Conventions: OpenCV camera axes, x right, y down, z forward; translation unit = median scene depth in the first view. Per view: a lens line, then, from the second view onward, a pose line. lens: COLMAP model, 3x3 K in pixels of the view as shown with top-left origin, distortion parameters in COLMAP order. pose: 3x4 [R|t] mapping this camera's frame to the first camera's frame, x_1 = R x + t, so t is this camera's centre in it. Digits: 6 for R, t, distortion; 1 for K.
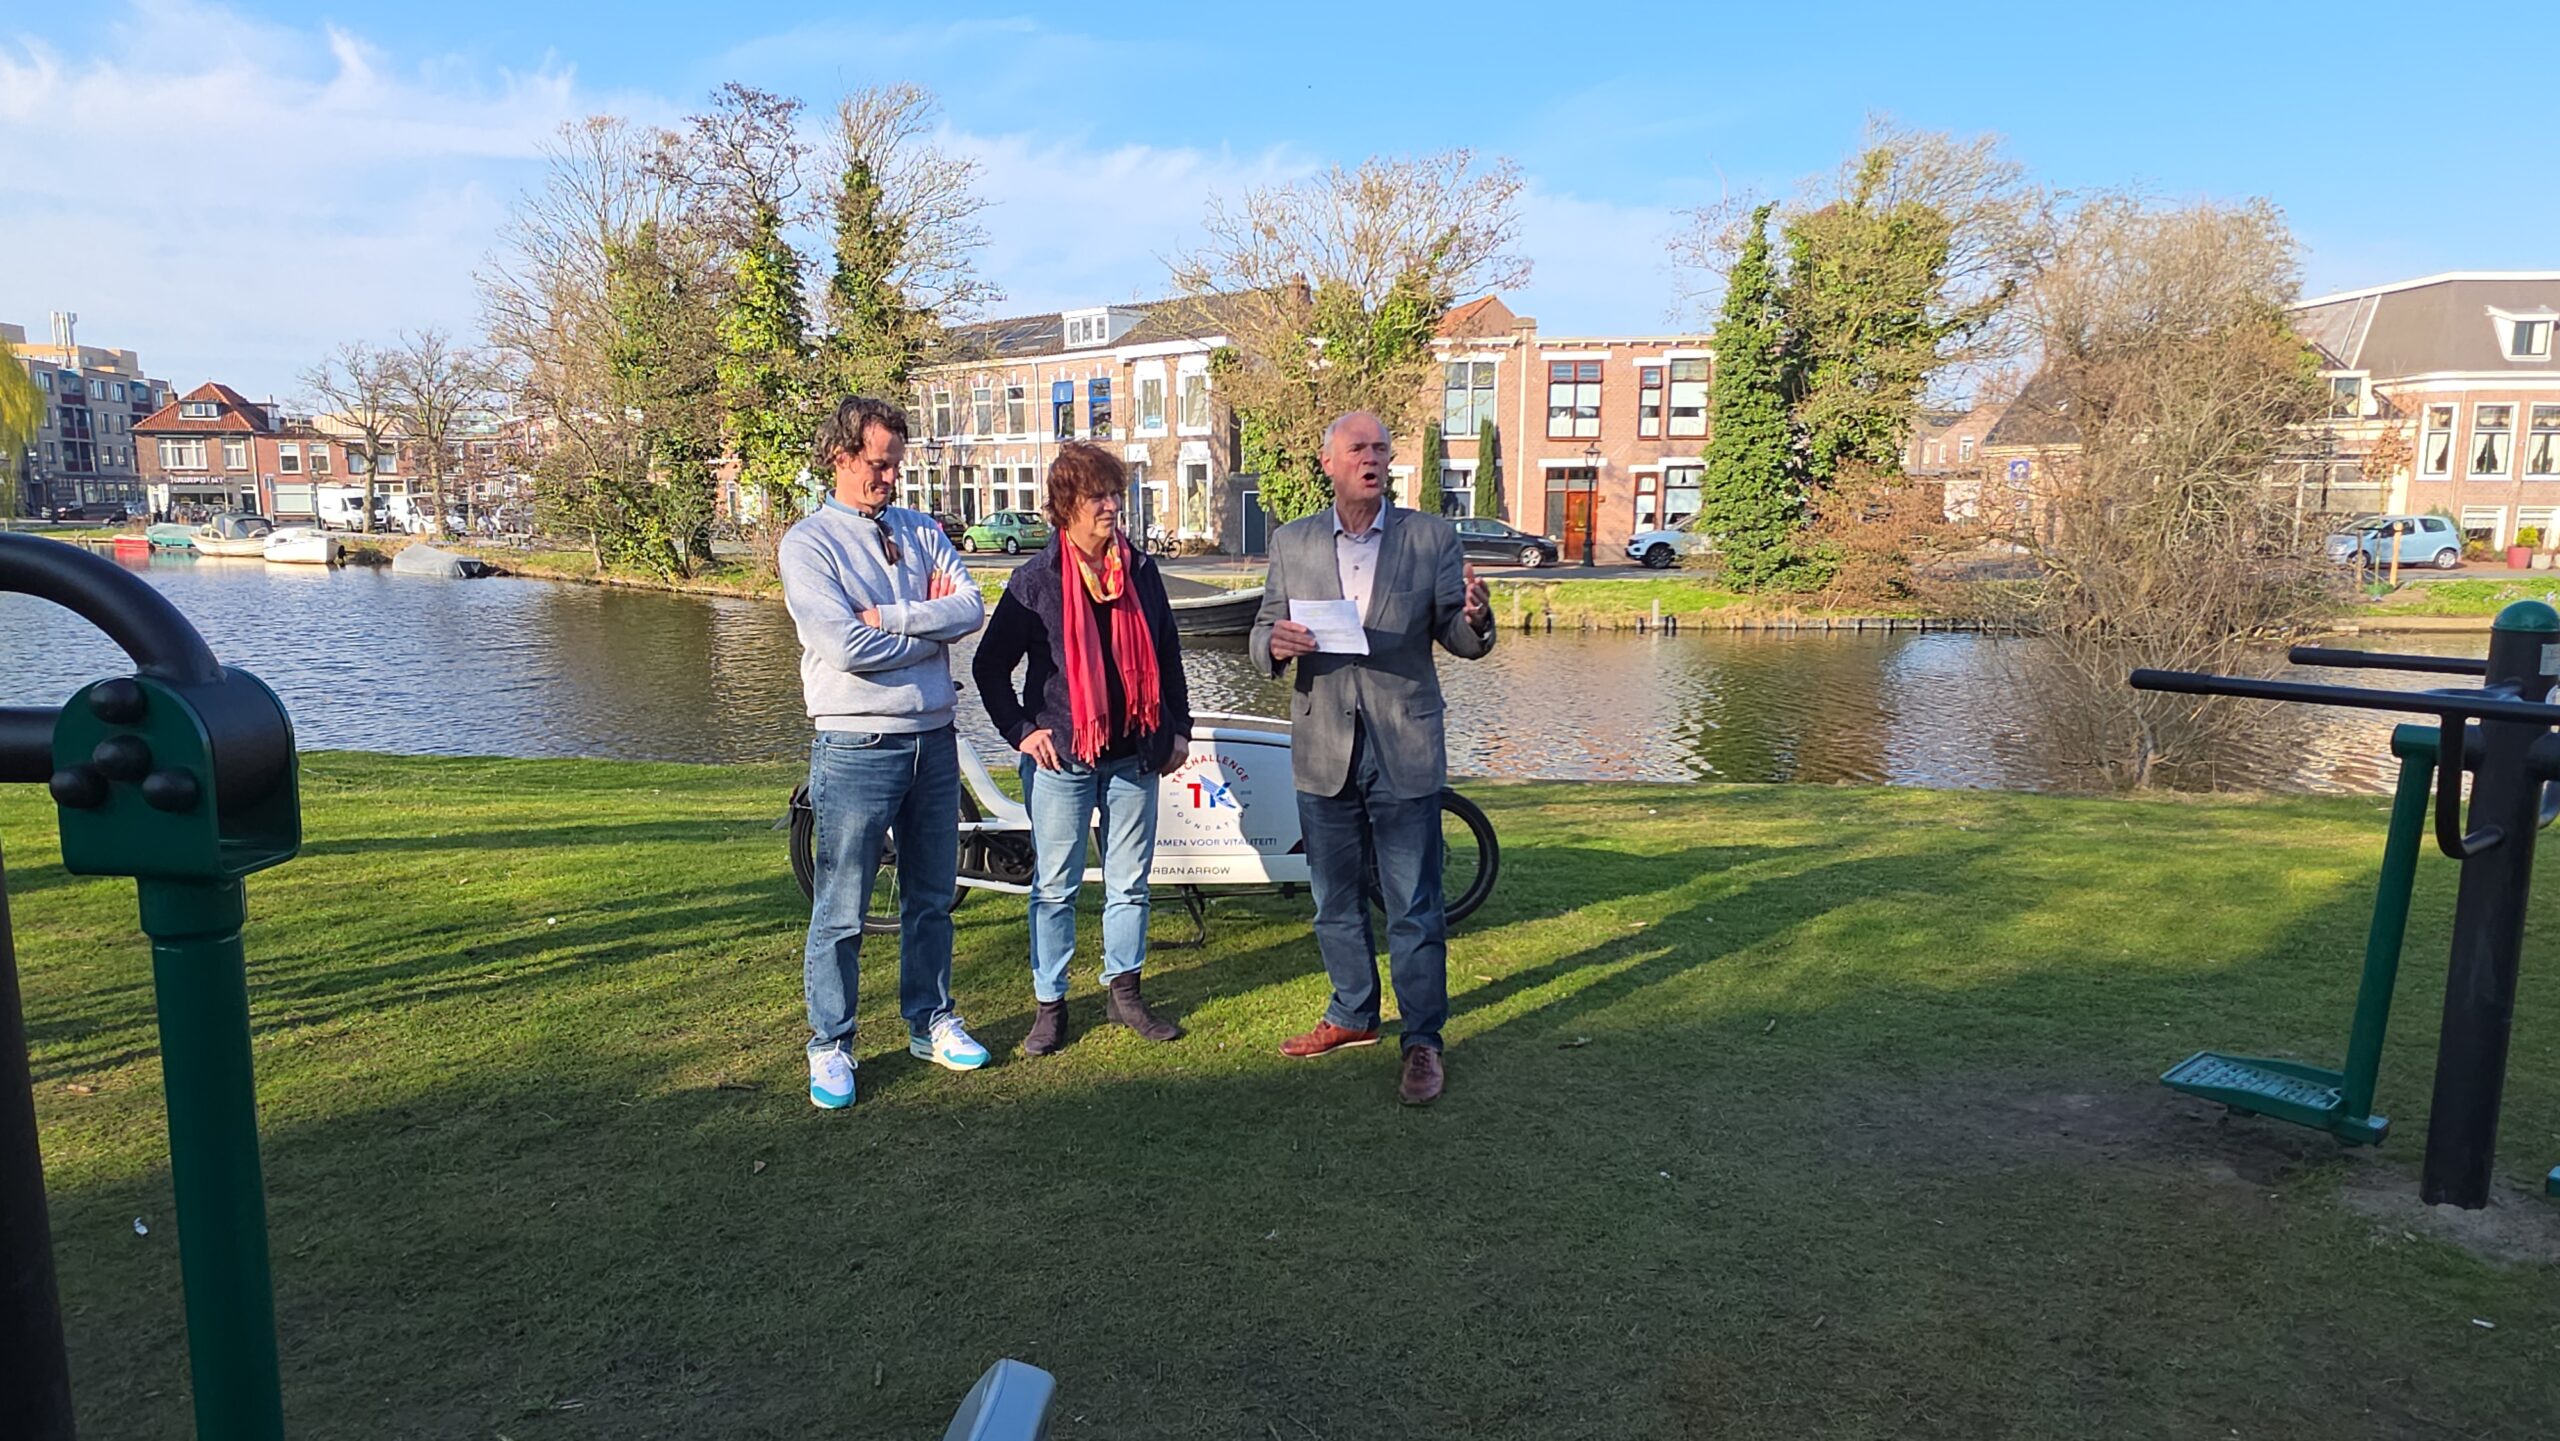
lens RADIAL K [[1568.1, 0, 1270.3], [0, 1568.1, 736.1], [0, 0, 1]] dist [0.012399, -0.008497]
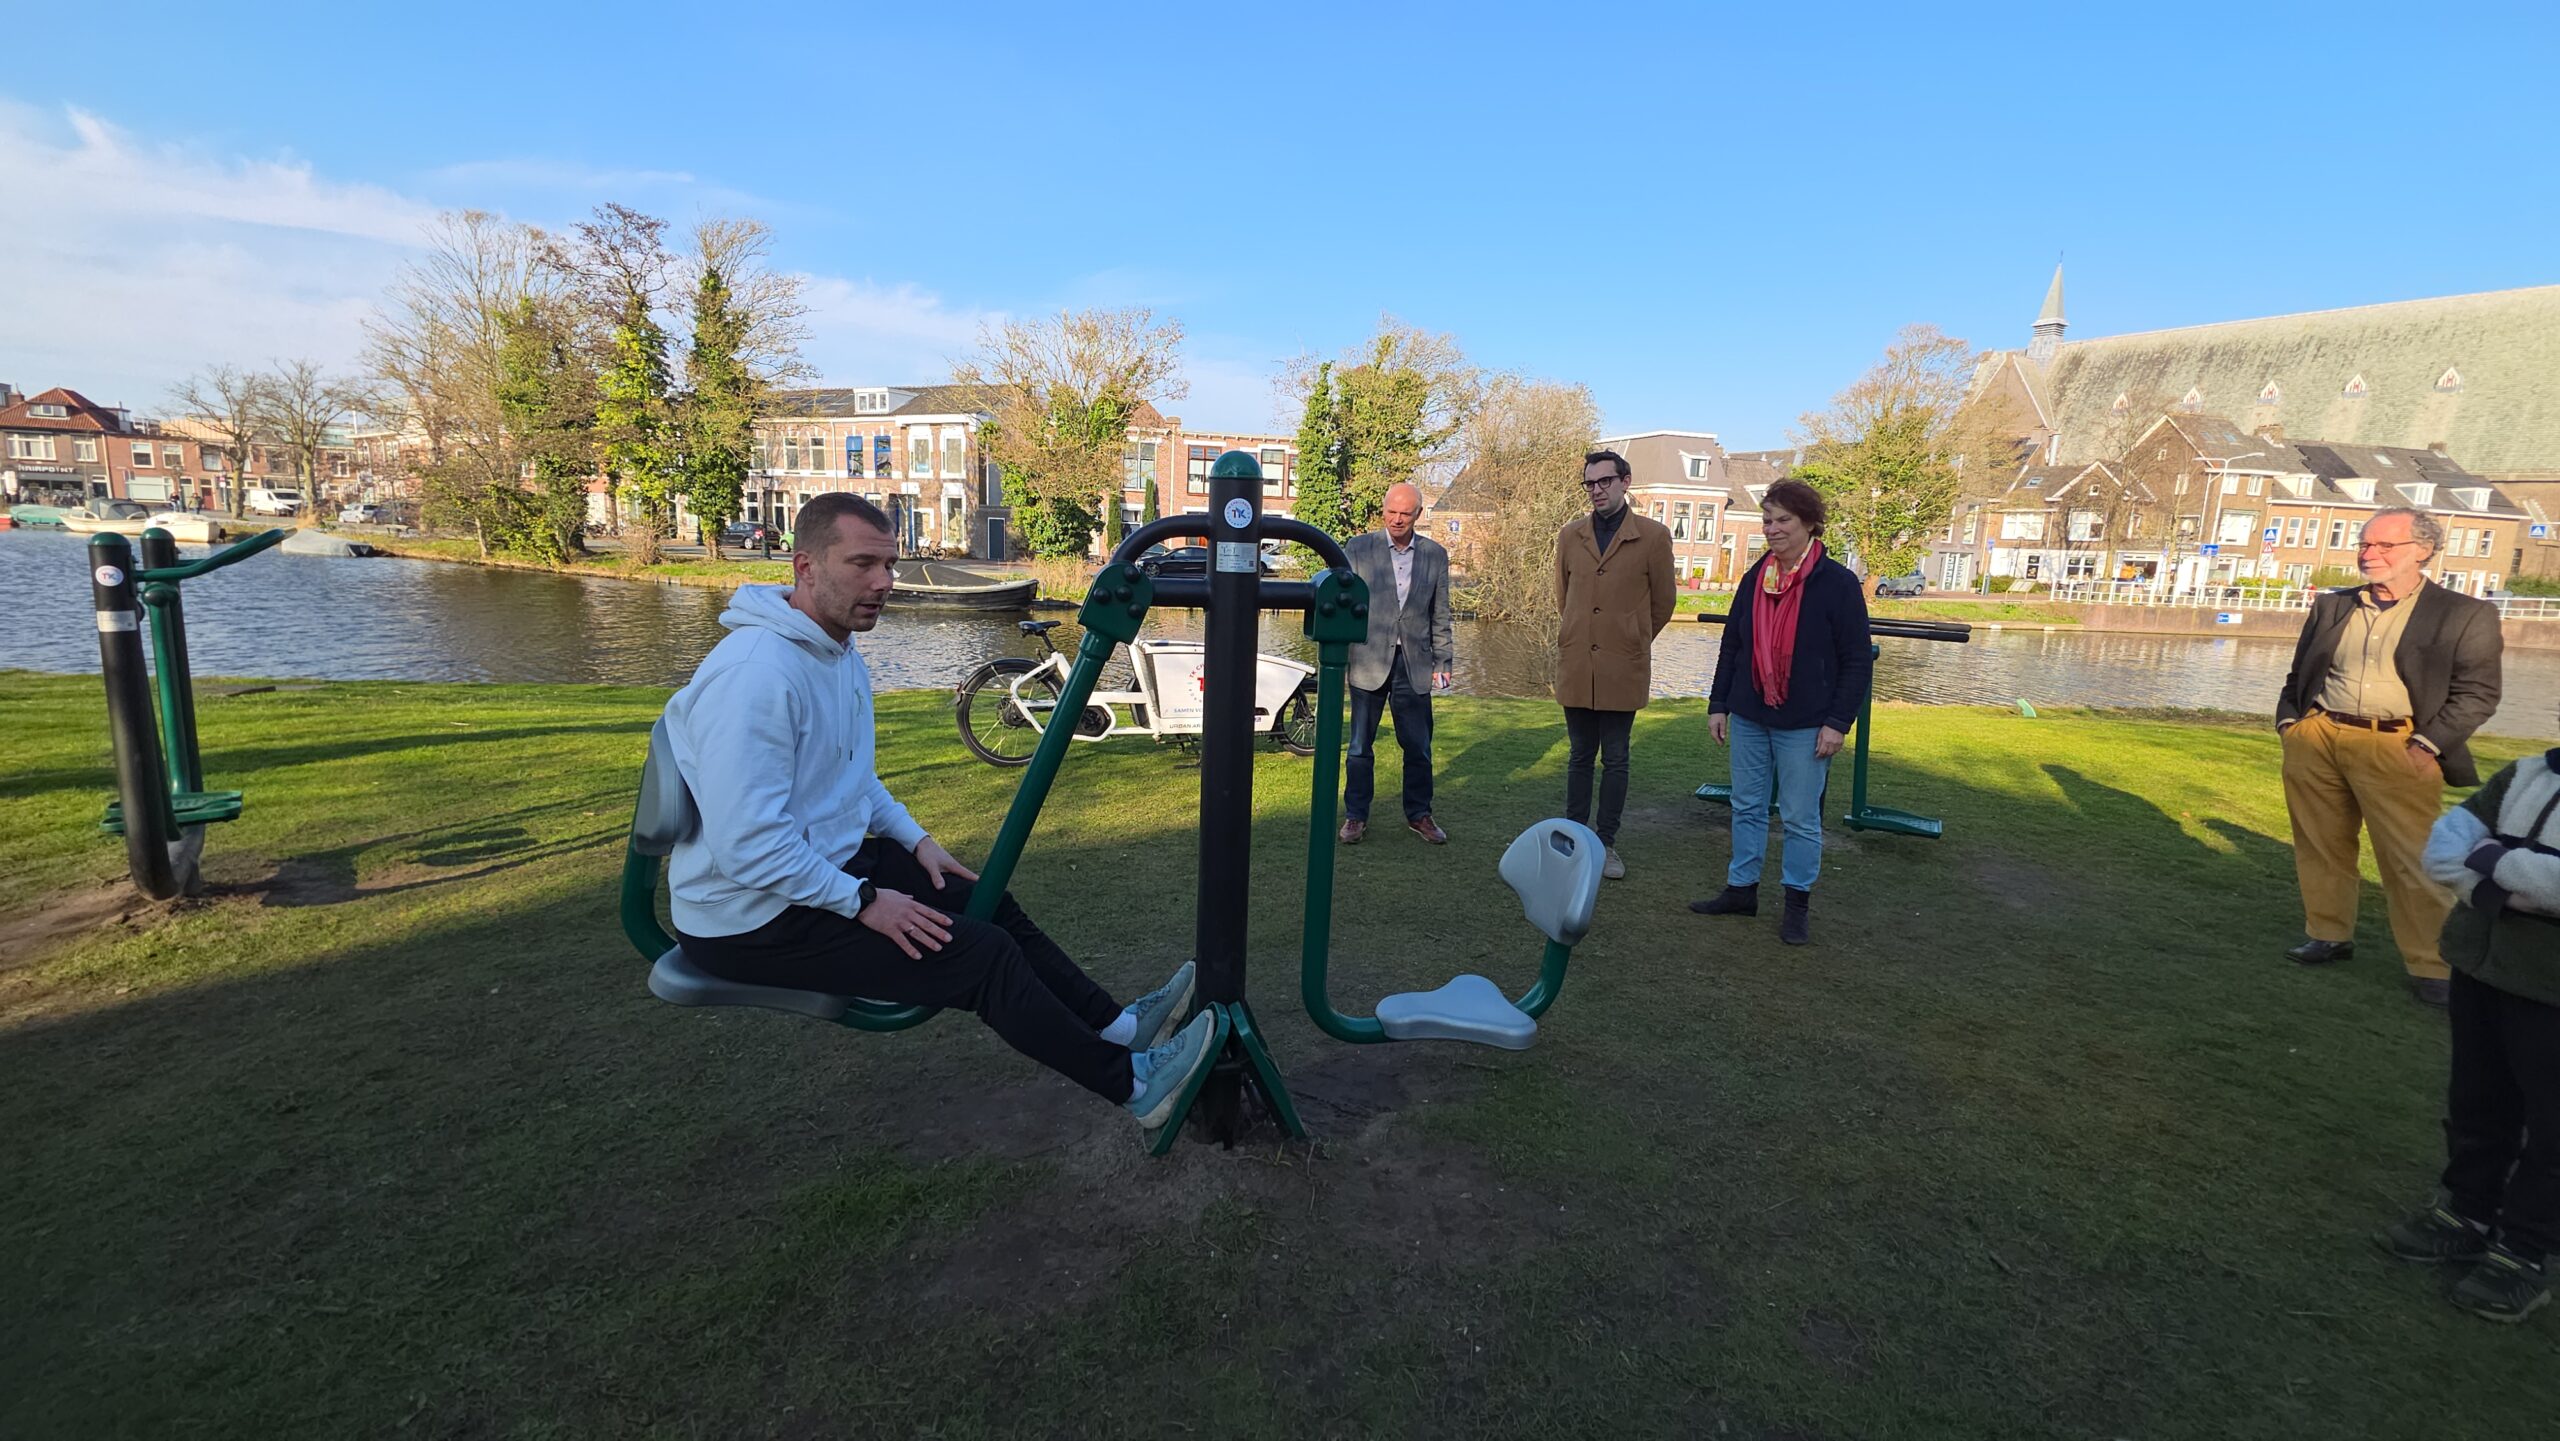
lens RADIAL K [[1009.8, 0, 1288.9], [0, 1009.8, 688.1], [0, 0, 1]] dist [0.012327, -0.007387]
pose [[0.955076, -0.004706, 0.296323, -0.034549], [0.003267, 0.999980, 0.005350, 0.004163], [-0.296342, -0.004142, 0.955073, -0.018654]]
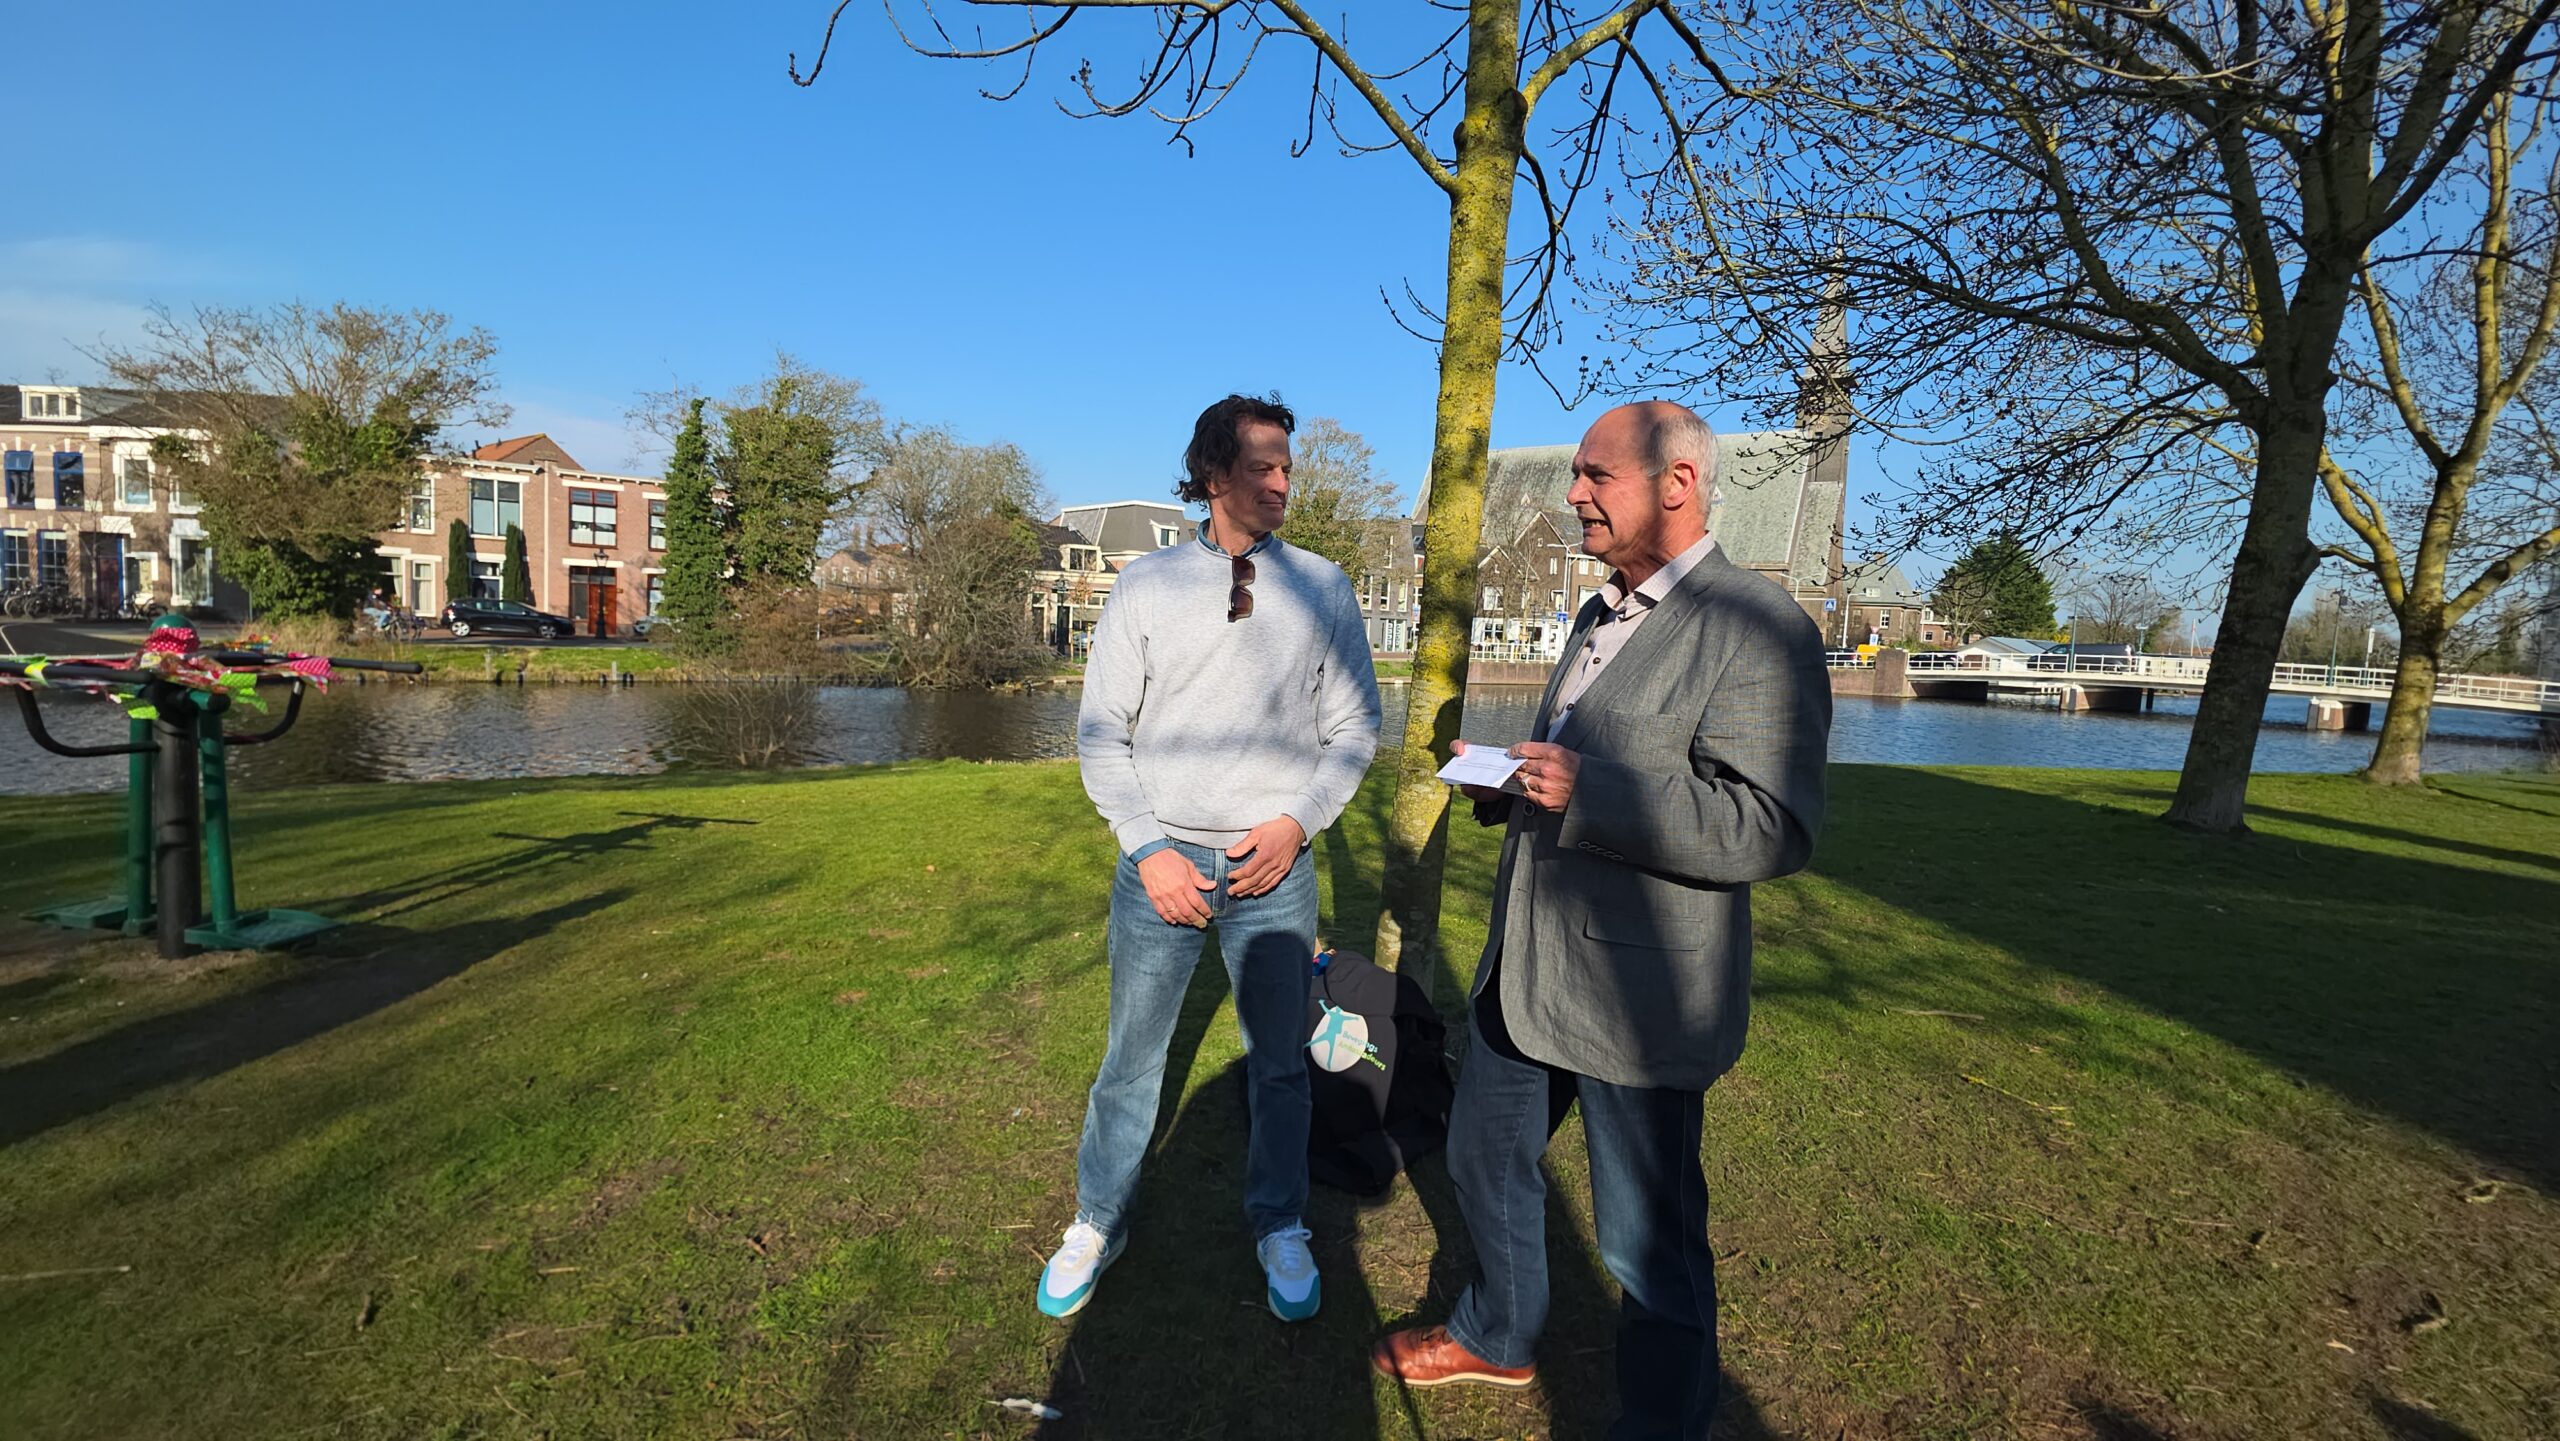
lens RADIAL K [[1009.8, 0, 1286.9], [0, 1009.8, 694.8], [0, 0, 1]] dist [0.012327, -0.007387]
pose [[0.748963, -0.012248, 0.662499, 0.066351], [0.053192, 0.997714, -0.041689, 0.008359], [-0.660474, 0.066463, 0.747902, -0.048728]]
